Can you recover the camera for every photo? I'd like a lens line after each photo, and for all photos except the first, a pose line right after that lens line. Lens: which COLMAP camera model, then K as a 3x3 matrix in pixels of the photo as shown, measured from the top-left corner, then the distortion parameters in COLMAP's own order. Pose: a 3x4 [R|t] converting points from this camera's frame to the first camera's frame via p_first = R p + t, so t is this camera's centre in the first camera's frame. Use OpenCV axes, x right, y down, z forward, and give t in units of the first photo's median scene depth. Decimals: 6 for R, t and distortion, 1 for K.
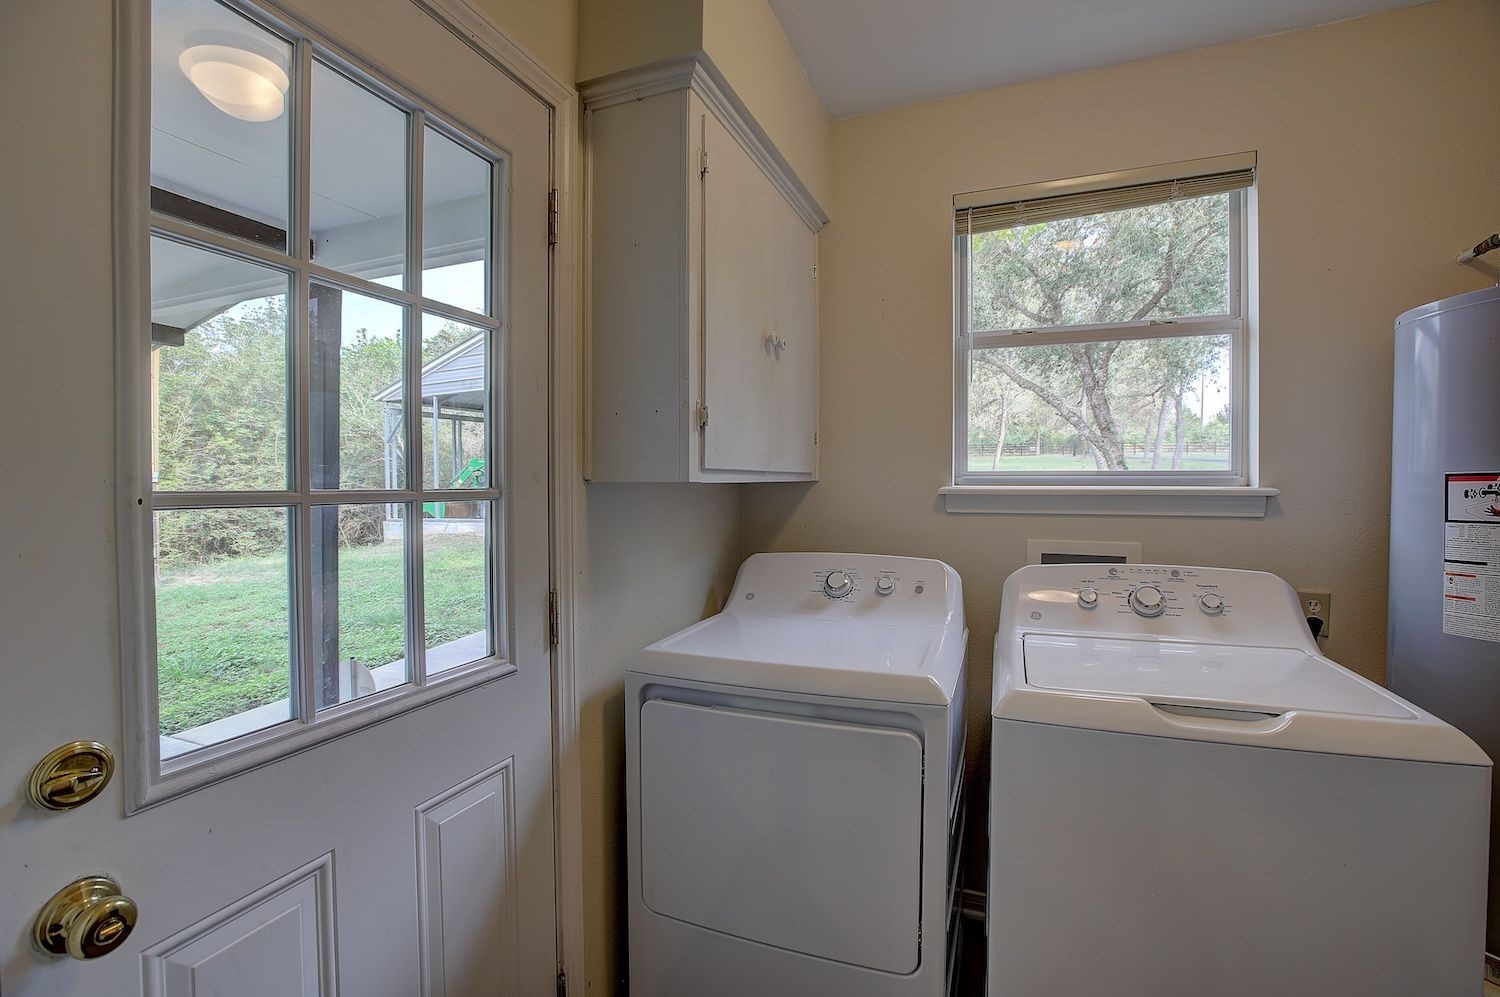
lens RADIAL K [[679.1, 0, 750.0], [0, 679.1, 498.5], [0, 0, 1]] dist [-0.000949, -0.000215]
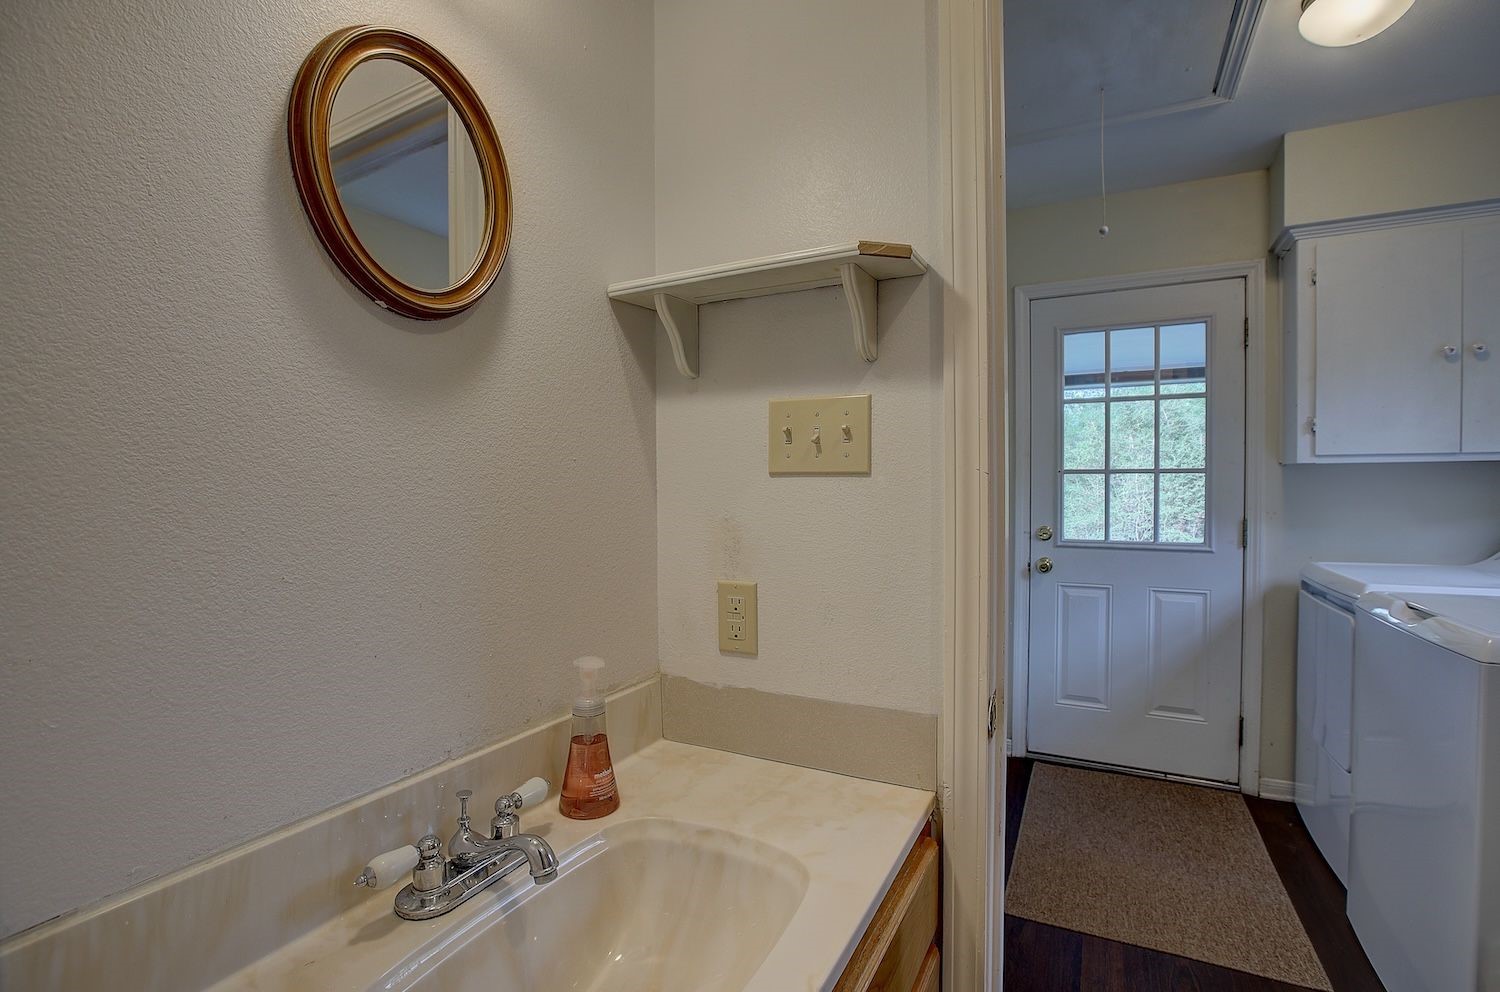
lens RADIAL K [[679.1, 0, 750.0], [0, 679.1, 496.0], [0, 0, 1]] dist [-0.000949, -0.000215]
pose [[-0.108894, 0.038575, -0.993305, 1.900087], [-0.009647, 0.999159, 0.039860, 0.004562], [0.994007, 0.013923, -0.108430, -0.224689]]
